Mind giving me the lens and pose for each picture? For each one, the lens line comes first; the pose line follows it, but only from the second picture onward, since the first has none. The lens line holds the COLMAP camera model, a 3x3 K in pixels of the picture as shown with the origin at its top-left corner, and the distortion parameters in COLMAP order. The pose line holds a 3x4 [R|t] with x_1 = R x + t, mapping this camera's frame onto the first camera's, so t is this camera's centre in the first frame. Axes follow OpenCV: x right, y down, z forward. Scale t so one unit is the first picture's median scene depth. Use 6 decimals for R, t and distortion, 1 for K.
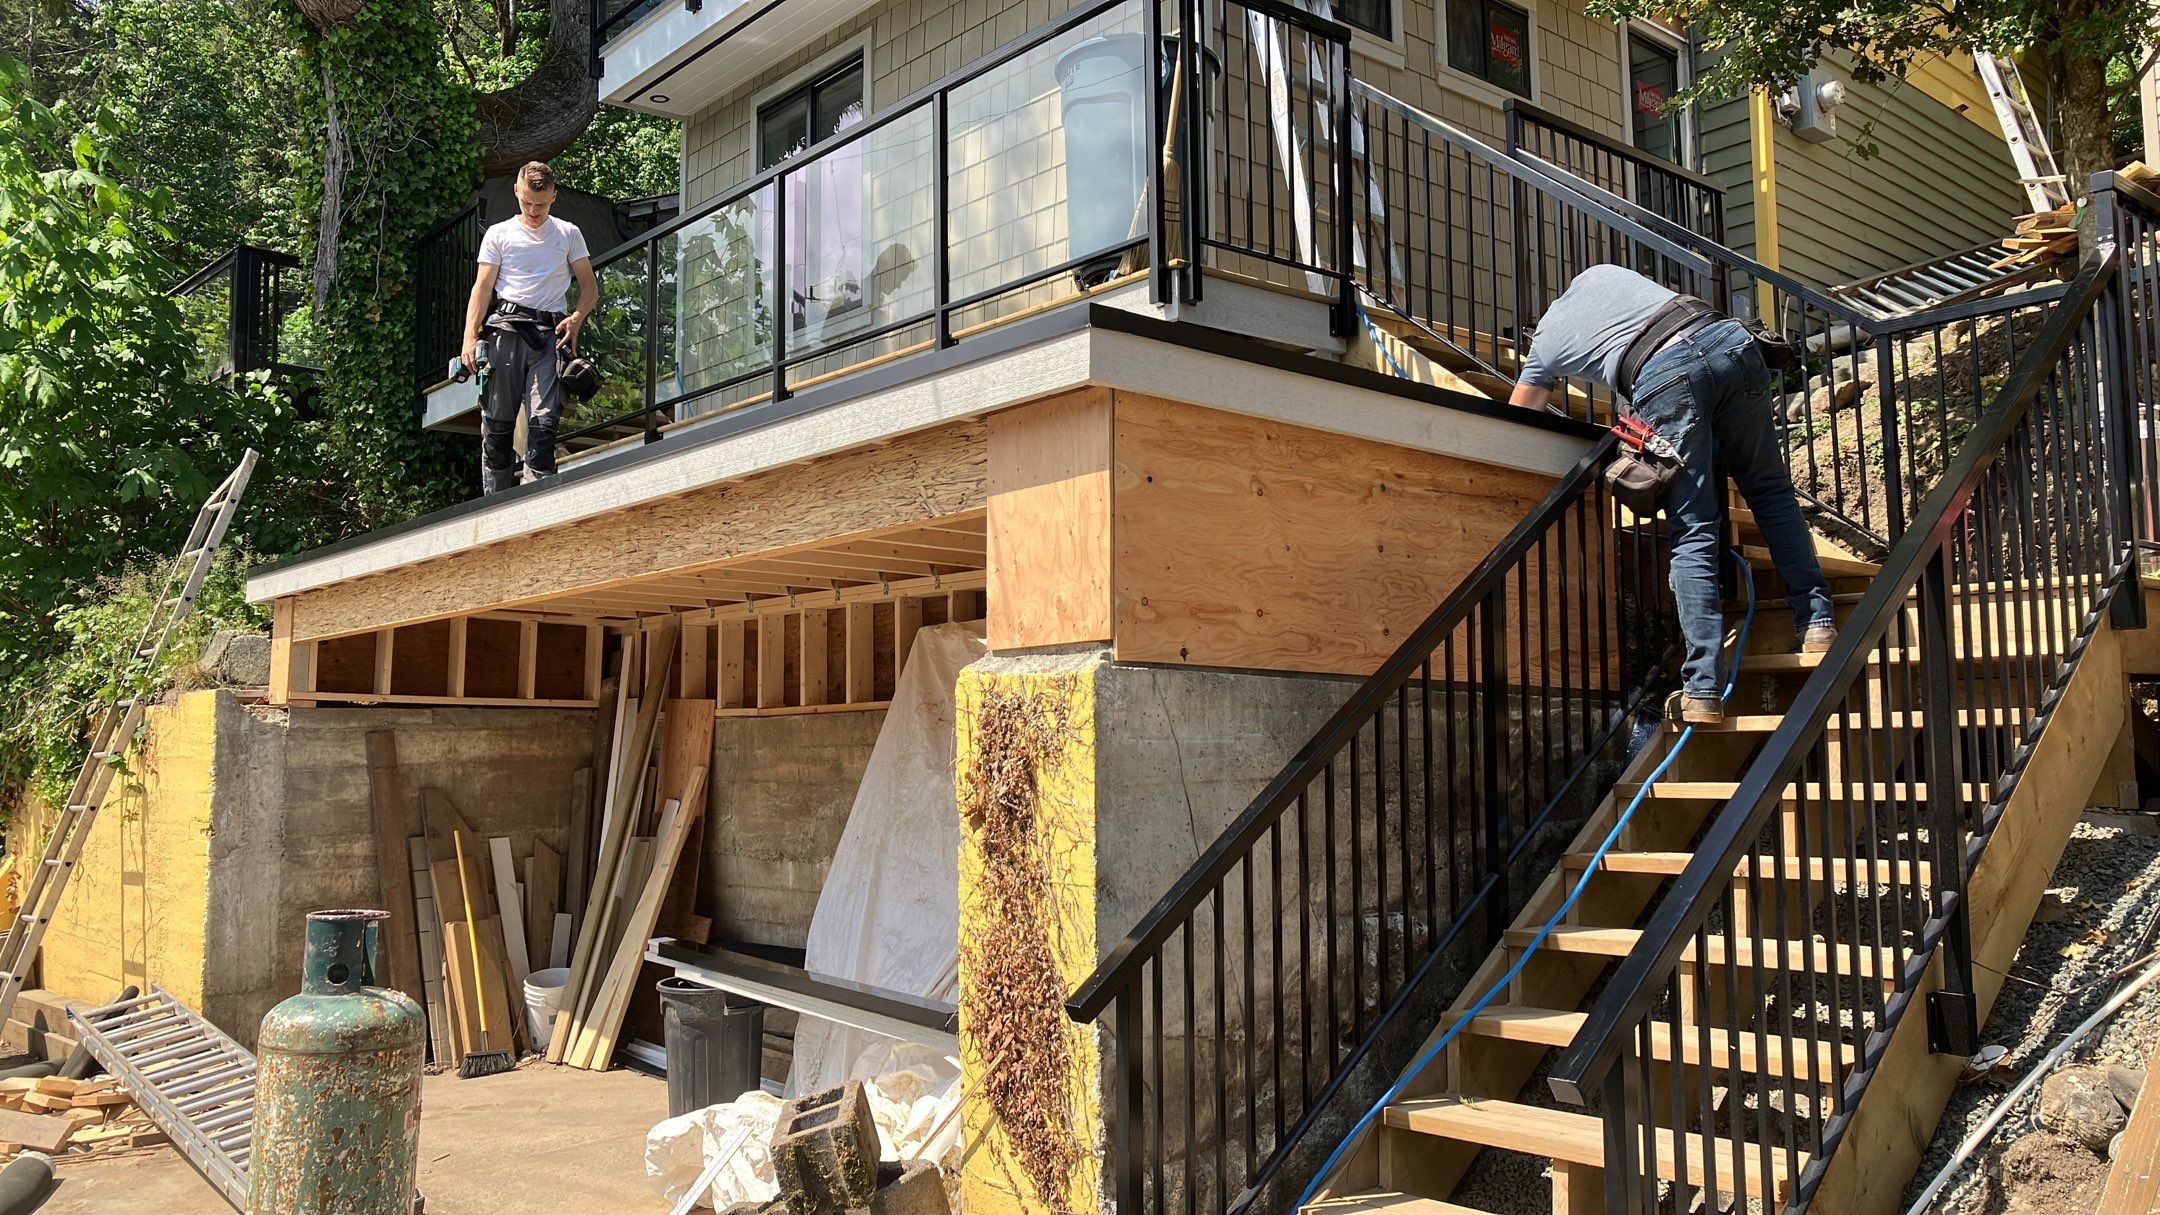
lens RADIAL K [[1689.6, 0, 1080.0], [0, 1689.6, 607.5], [0, 0, 1]] dist [0.028778, -0.005950]
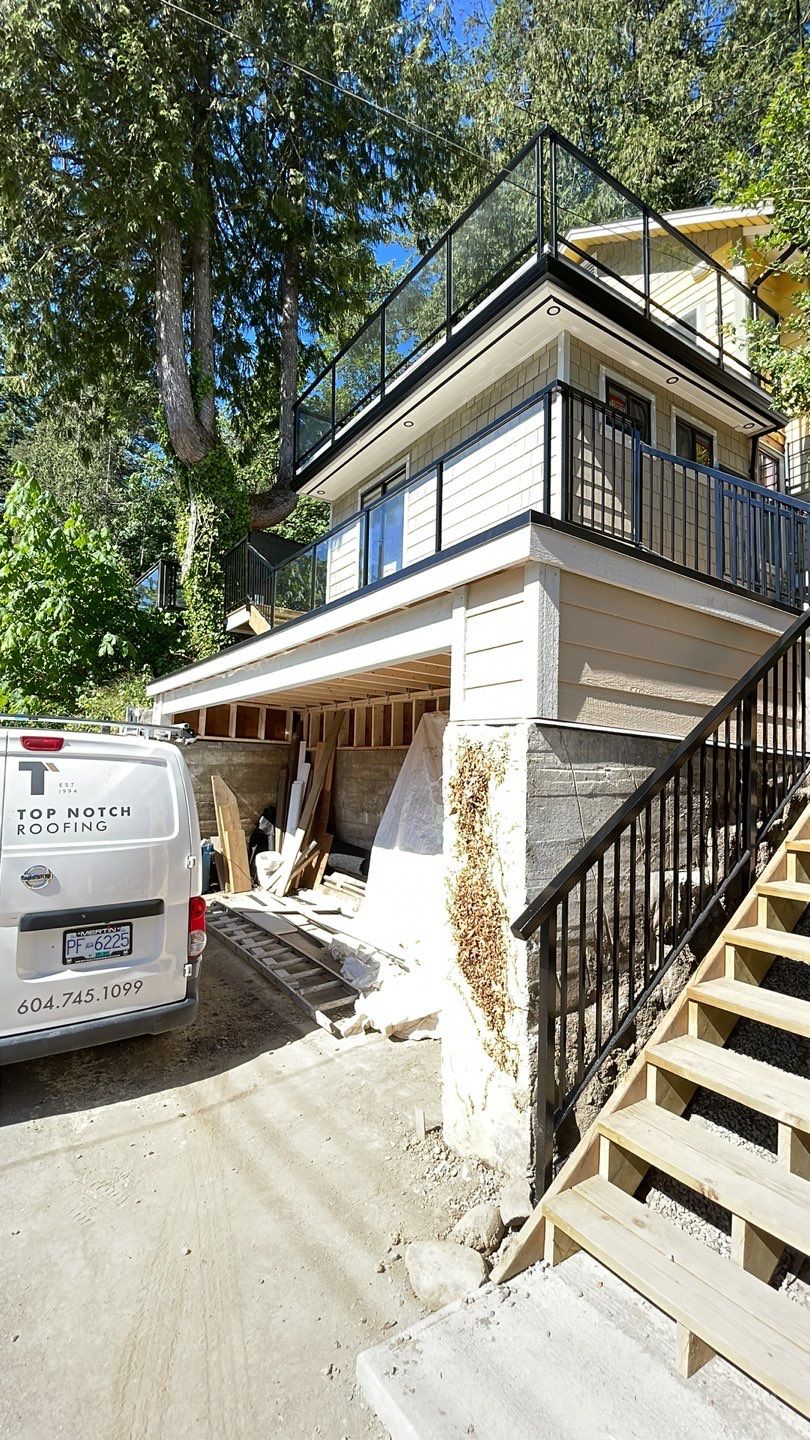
lens RADIAL K [[1062.4, 0, 405.0], [0, 1062.4, 720.0], [0, 0, 1]] dist [0.039965, -0.002193]
pose [[0.993145, 0.023098, -0.114581, 0.038368], [-0.019235, 0.999213, 0.034702, -0.024400], [0.115292, -0.032260, 0.992808, -0.366012]]
